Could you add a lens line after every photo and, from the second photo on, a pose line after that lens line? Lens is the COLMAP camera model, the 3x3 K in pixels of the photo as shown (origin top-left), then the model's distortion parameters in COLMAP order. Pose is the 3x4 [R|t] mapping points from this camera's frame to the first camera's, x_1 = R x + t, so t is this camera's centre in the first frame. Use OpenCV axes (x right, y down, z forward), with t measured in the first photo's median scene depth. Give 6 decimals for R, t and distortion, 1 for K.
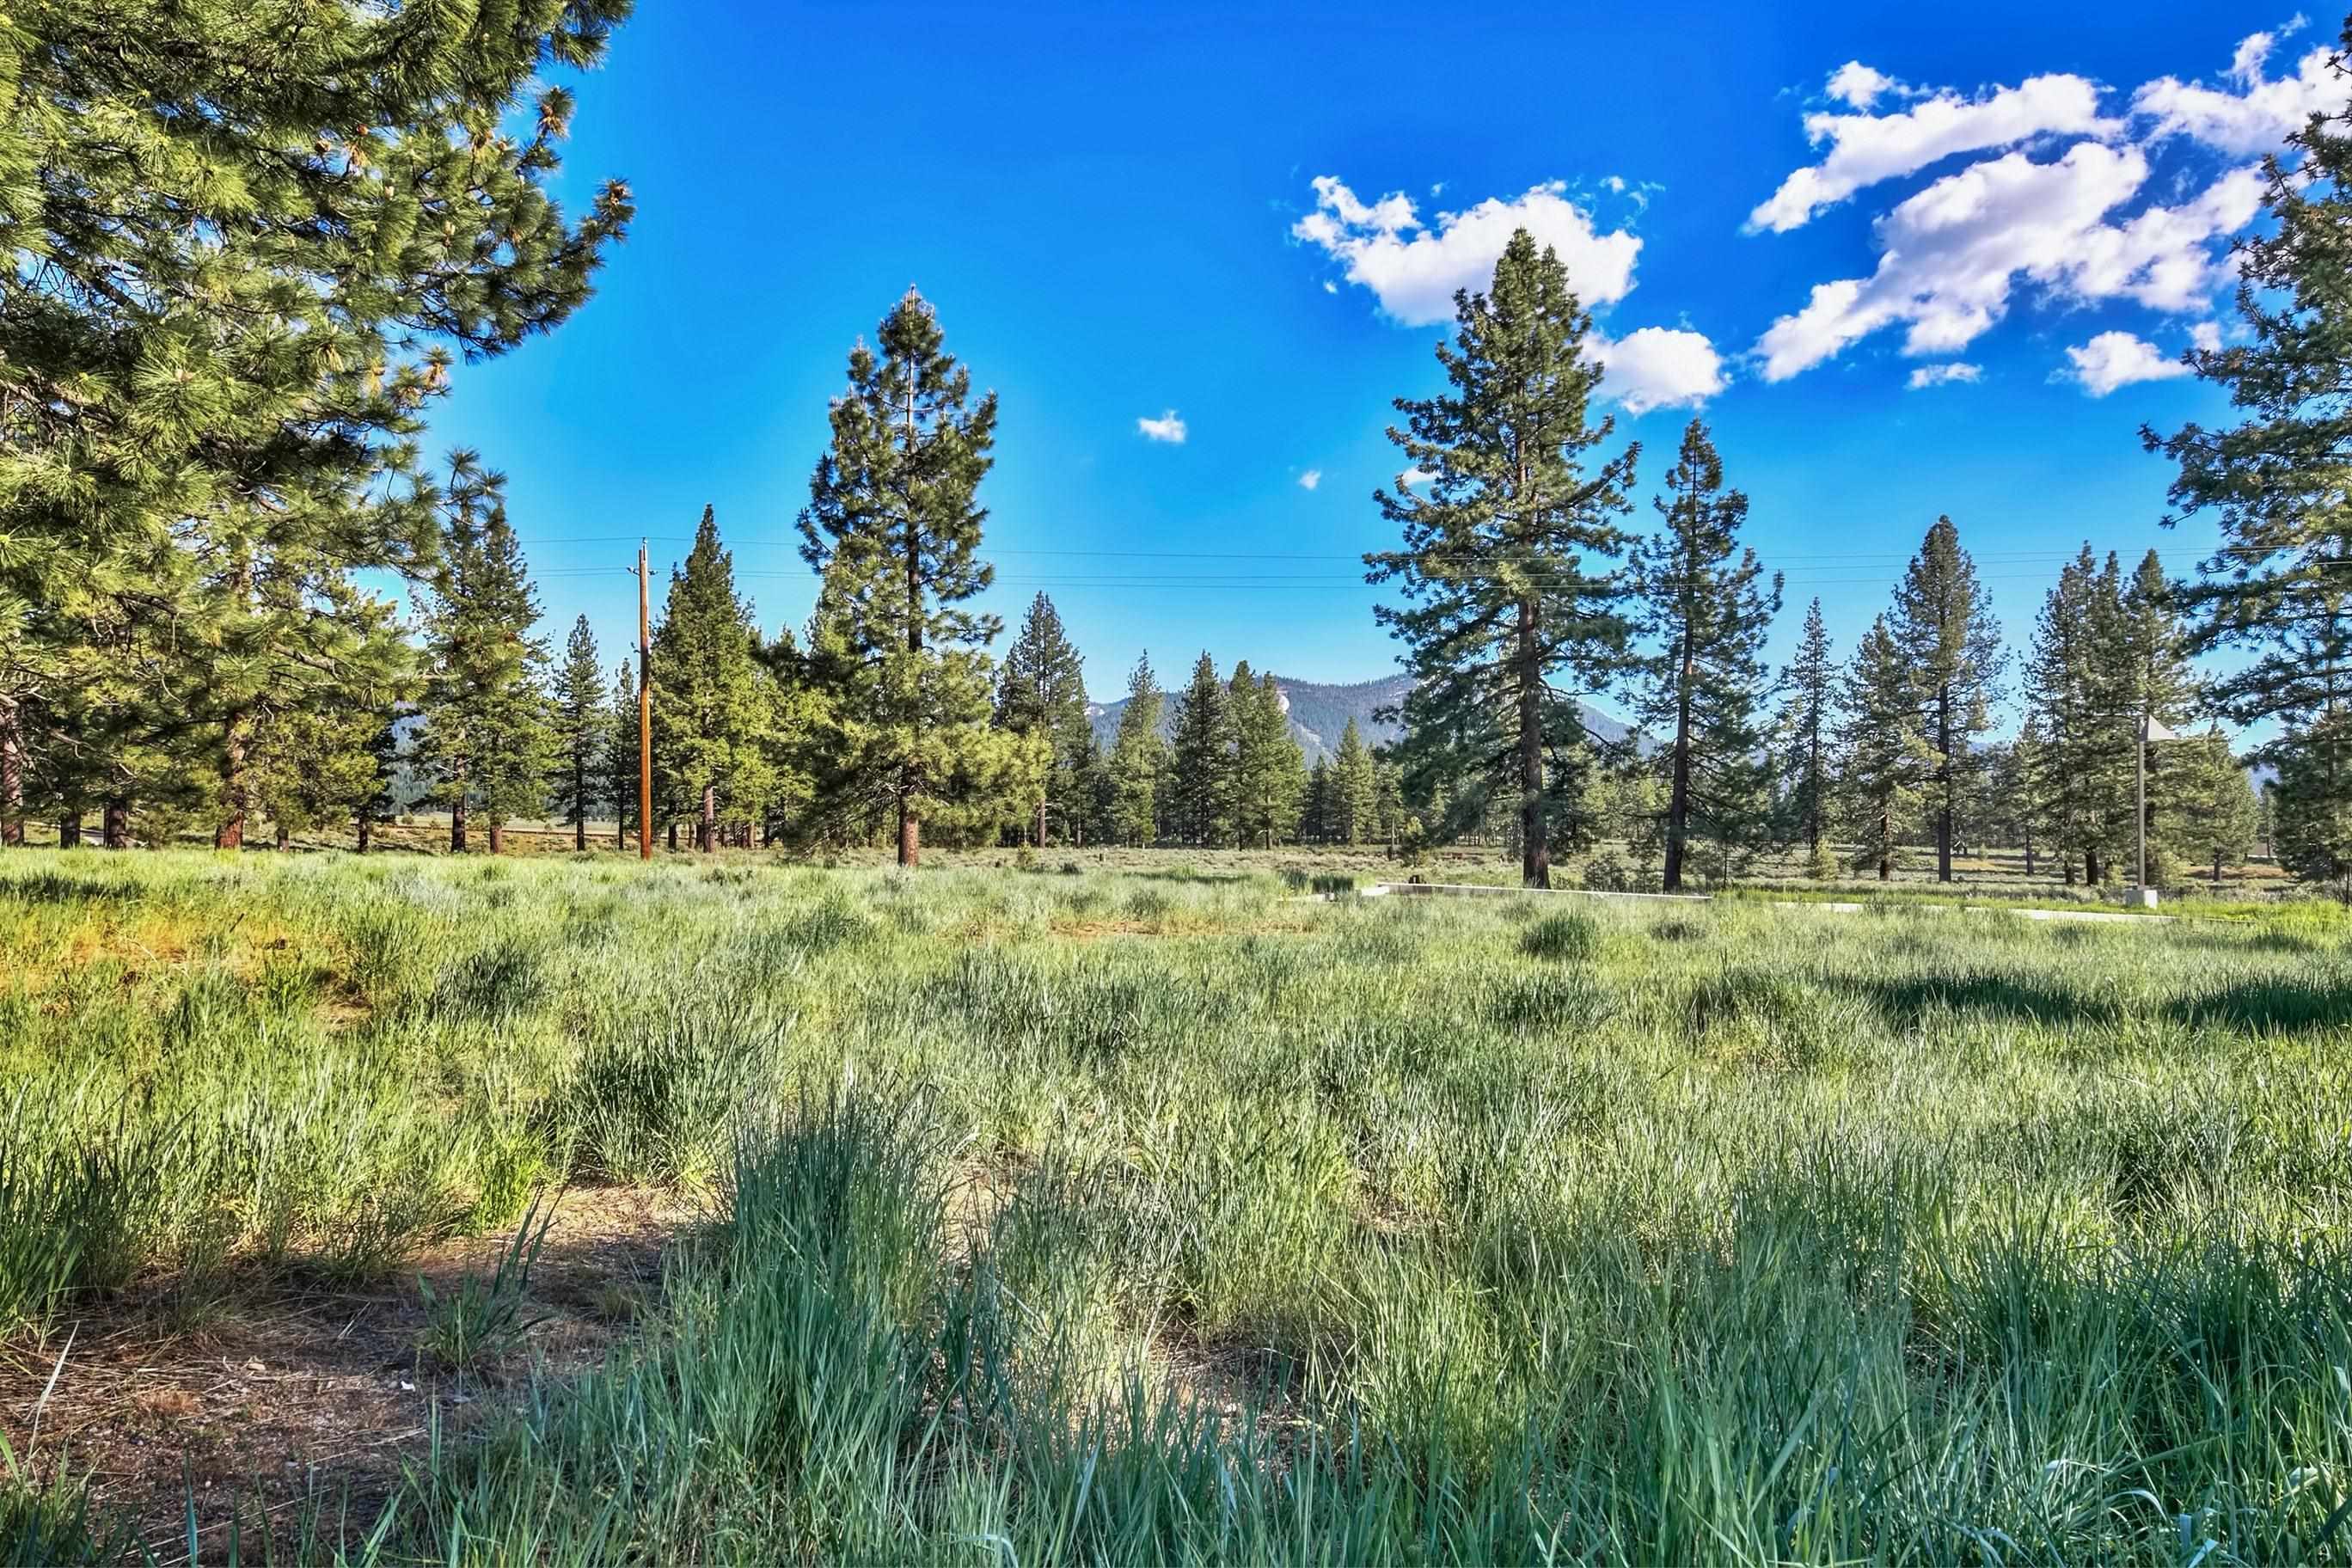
lens RADIAL K [[1488.5, 0, 1186.0], [0, 1488.5, 818.7], [0, 0, 1]] dist [0.029233, 0.003526]
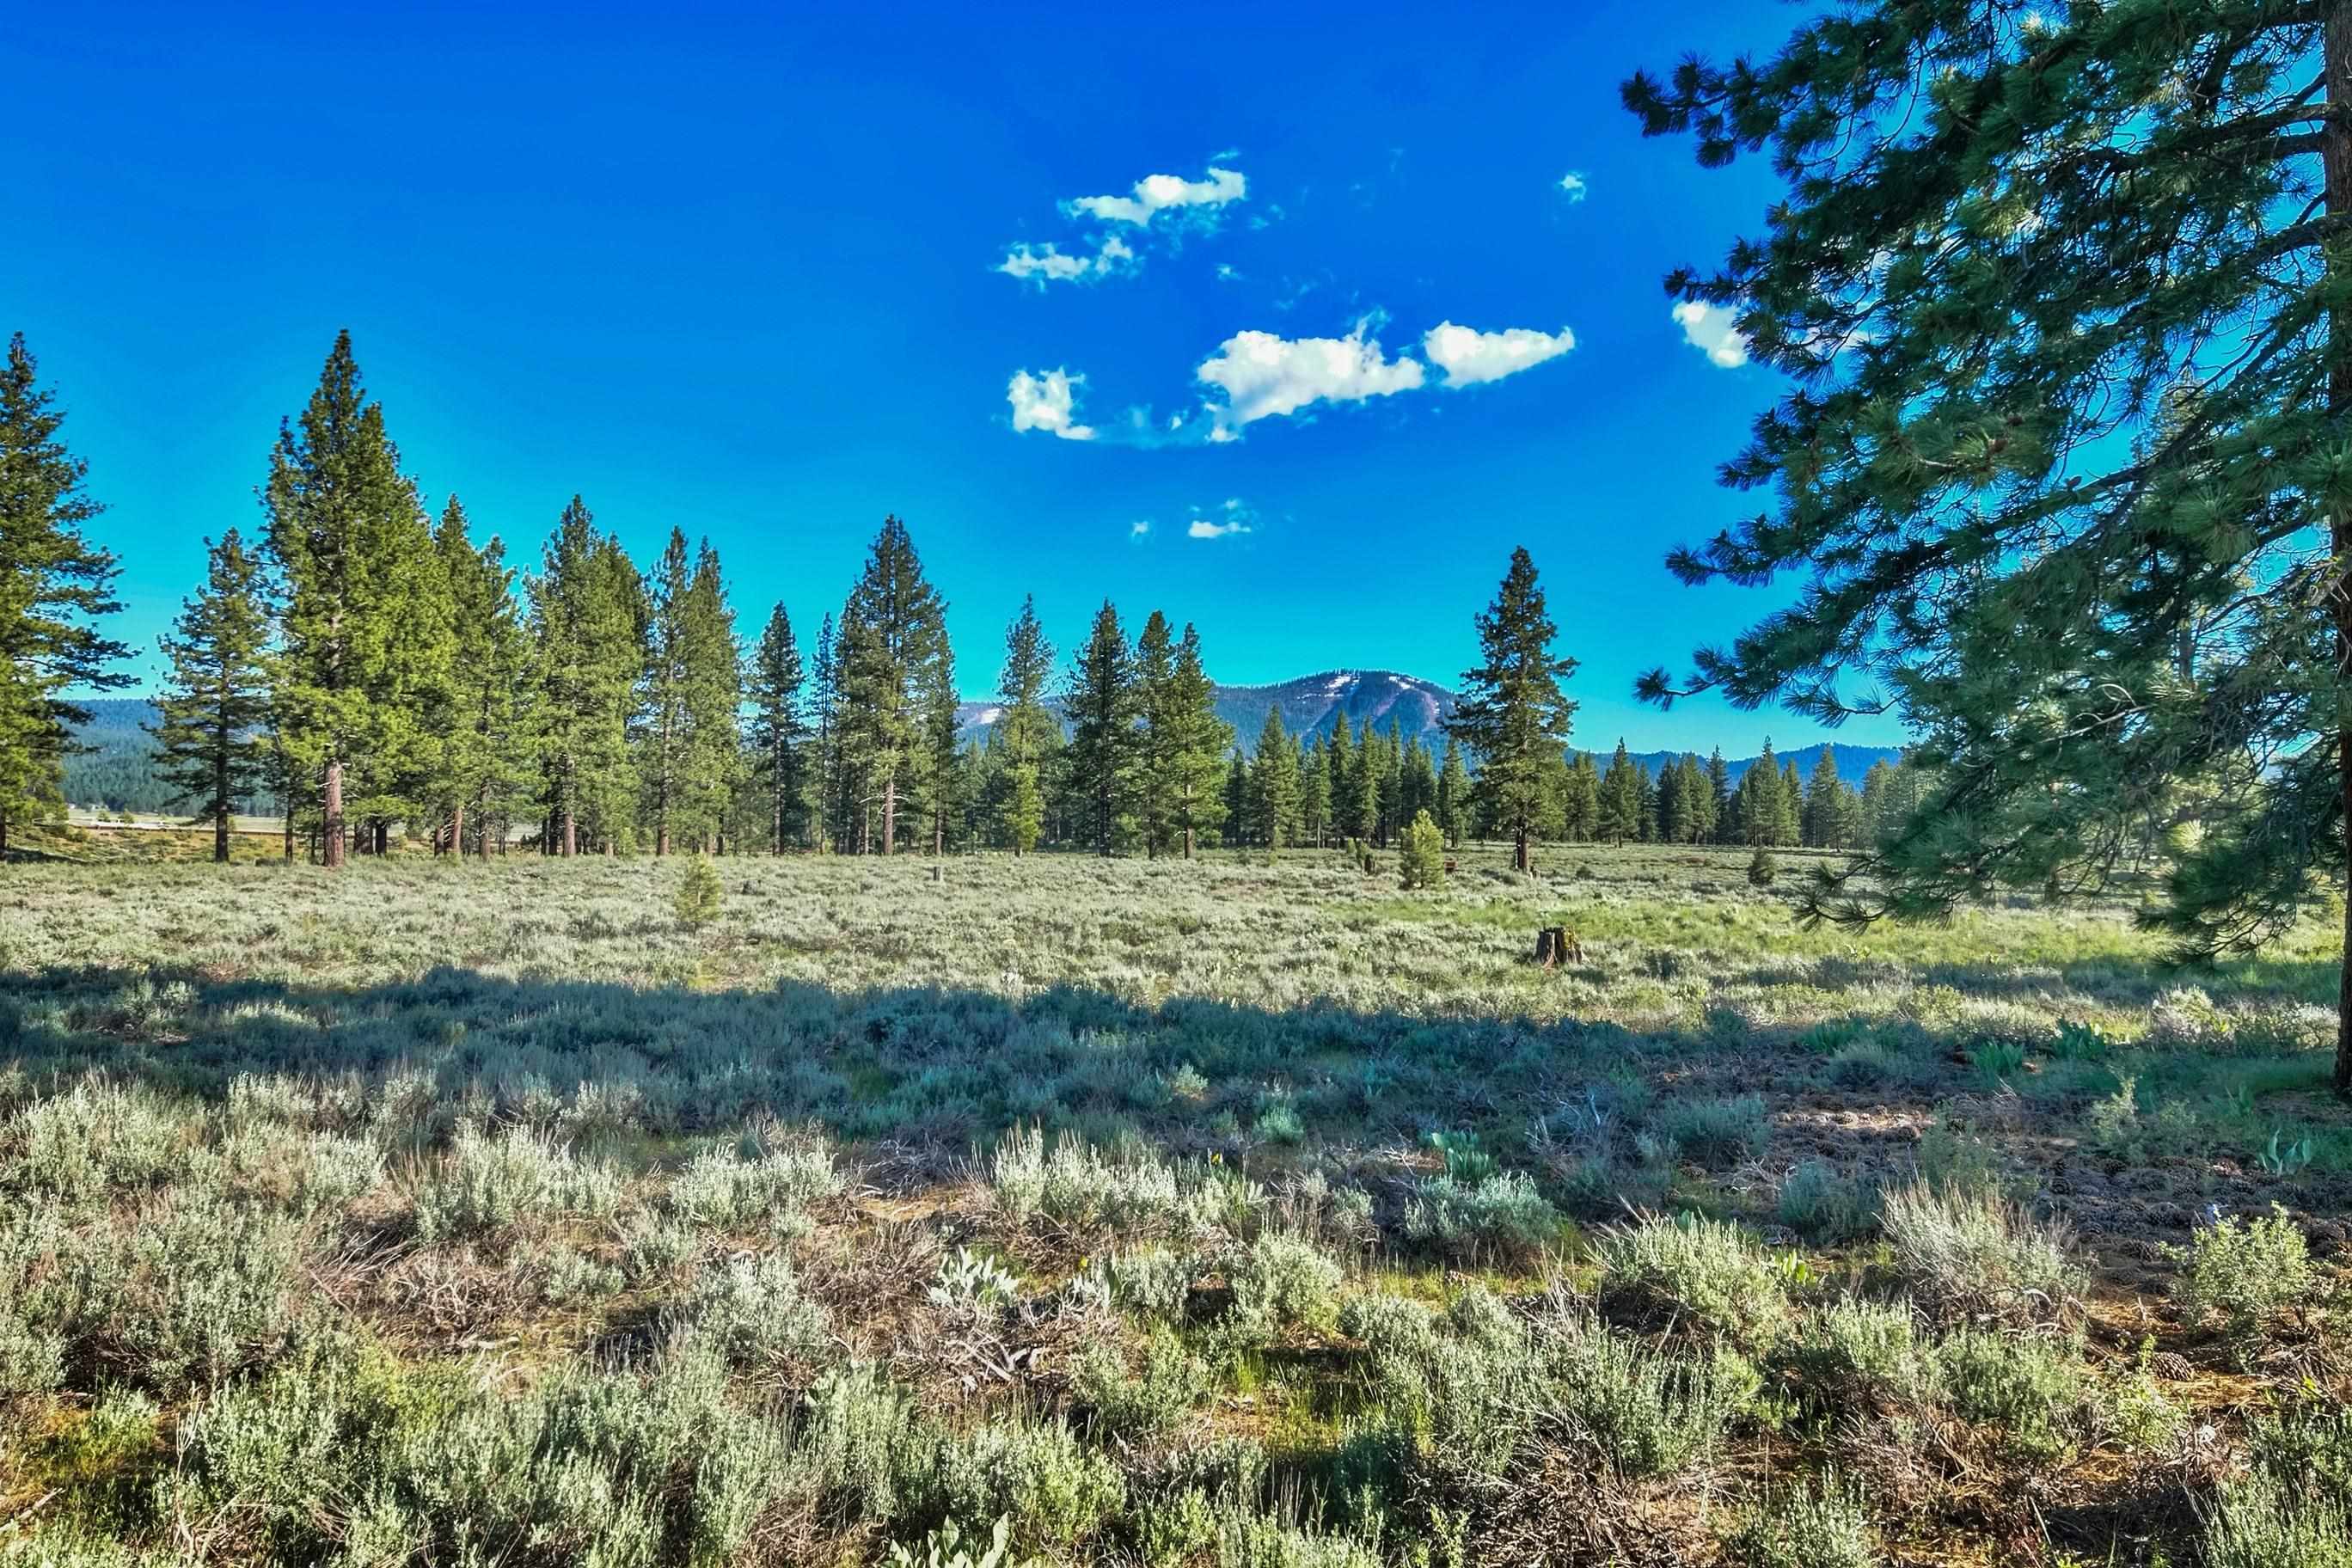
lens RADIAL K [[1488.5, 0, 1198.9], [0, 1488.5, 807.0], [0, 0, 1]] dist [0.029233, 0.003526]
pose [[0.997465, 0.001705, 0.071136, 0.006344], [-0.001029, 0.999954, -0.009545, 0.002746], [-0.071149, 0.009448, 0.997421, 0.239069]]
